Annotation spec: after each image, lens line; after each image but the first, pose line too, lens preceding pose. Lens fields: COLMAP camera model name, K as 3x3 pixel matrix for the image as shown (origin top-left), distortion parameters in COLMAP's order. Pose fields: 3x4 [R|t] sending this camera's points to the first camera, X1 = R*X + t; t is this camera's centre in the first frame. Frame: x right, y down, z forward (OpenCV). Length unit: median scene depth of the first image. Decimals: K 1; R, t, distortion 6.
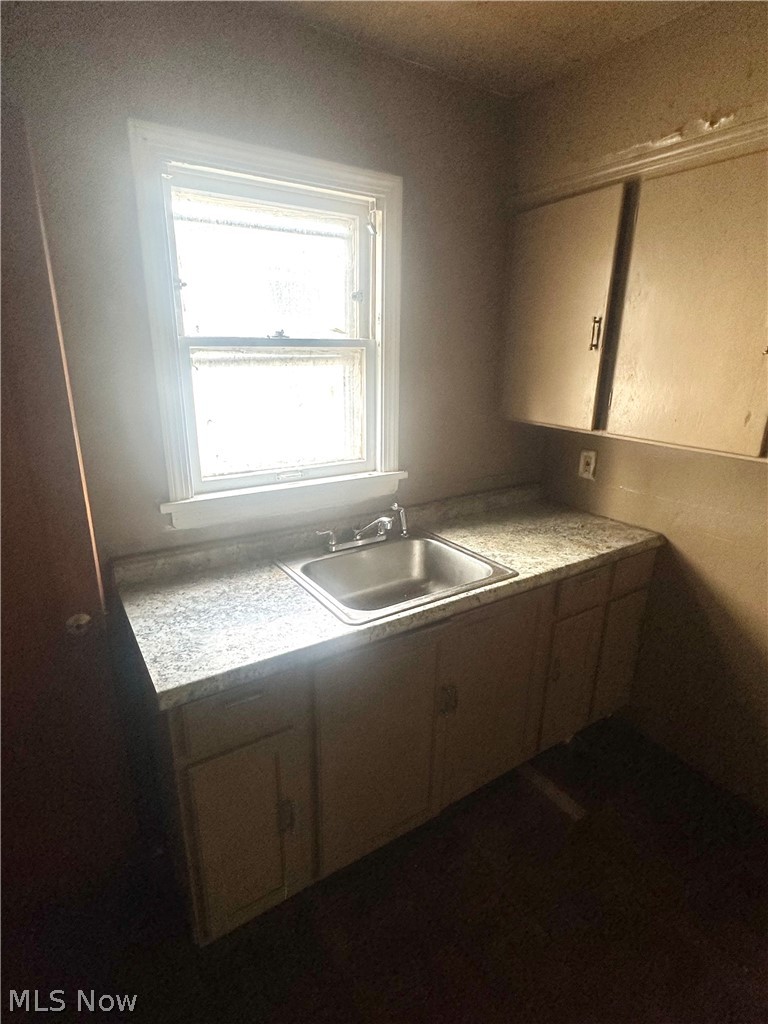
lens RADIAL K [[525.0, 0, 379.1], [0, 525.0, 510.3], [0, 0, 1]] dist [0.000430, -0.001256]
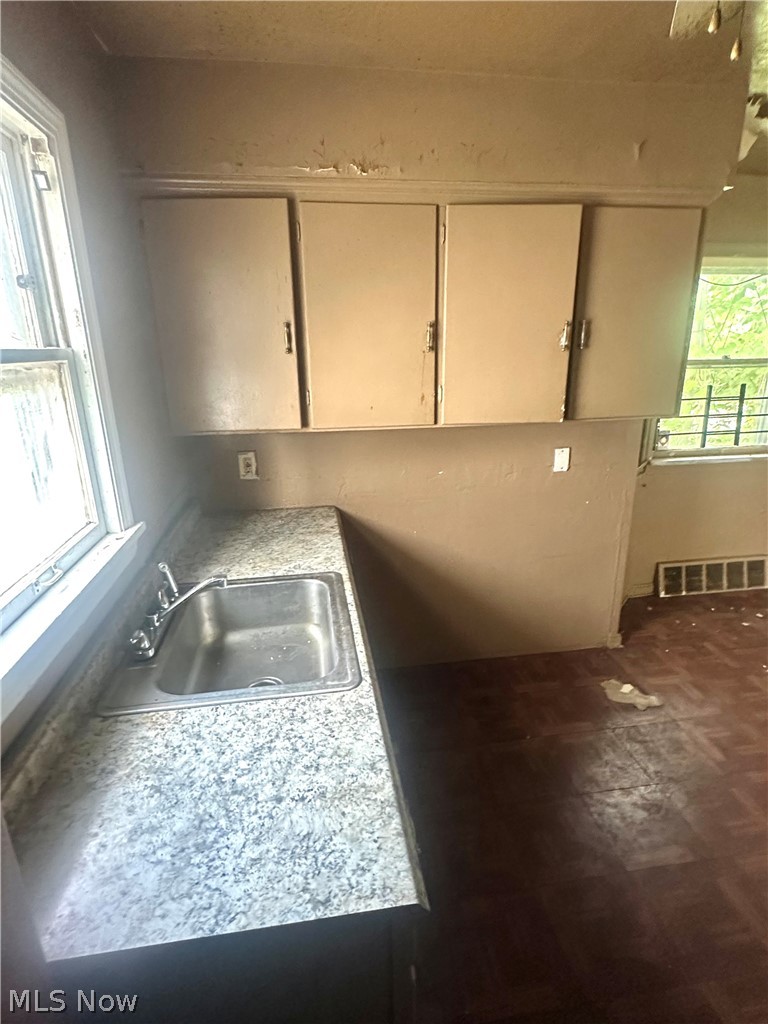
lens RADIAL K [[525.0, 0, 379.5], [0, 525.0, 513.1], [0, 0, 1]] dist [0.000430, -0.001256]
pose [[0.422032, -0.290518, 0.858771, -0.496923], [0.291164, 0.940516, 0.175083, -0.130947], [-0.858553, 0.176152, 0.481516, 0.377351]]
